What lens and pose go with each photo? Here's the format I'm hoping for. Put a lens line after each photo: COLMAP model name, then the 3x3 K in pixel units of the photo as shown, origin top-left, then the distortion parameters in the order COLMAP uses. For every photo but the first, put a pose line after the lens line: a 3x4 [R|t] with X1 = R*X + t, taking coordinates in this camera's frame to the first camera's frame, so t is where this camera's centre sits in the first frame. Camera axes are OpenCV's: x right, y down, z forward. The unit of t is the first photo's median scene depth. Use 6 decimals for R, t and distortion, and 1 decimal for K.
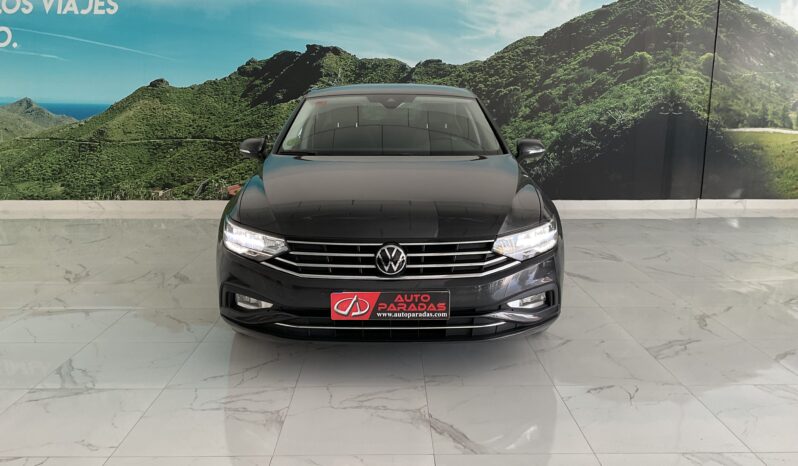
lens RADIAL K [[647.8, 0, 399.0], [0, 647.8, 233.0], [0, 0, 1]] dist [0.079817, -0.169861]
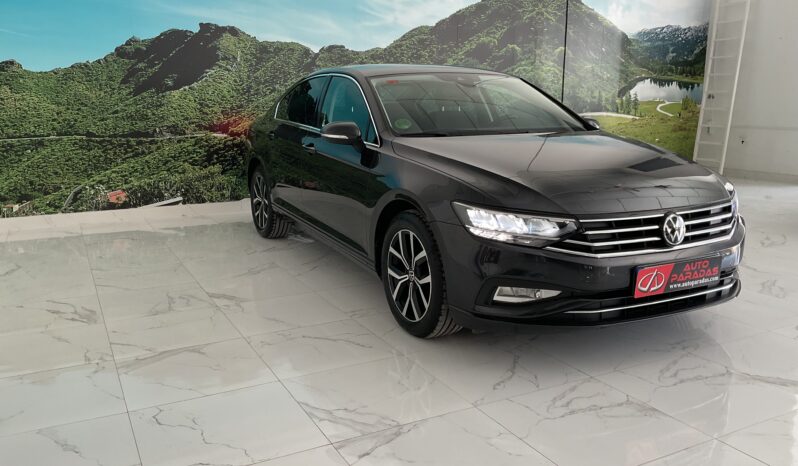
lens RADIAL K [[647.8, 0, 399.0], [0, 647.8, 233.0], [0, 0, 1]] dist [0.079817, -0.169861]
pose [[0.893646, -0.095596, 0.438473, -0.308826], [0.091784, 0.995329, 0.029939, -0.012937], [-0.439287, 0.013489, 0.898246, 0.106887]]
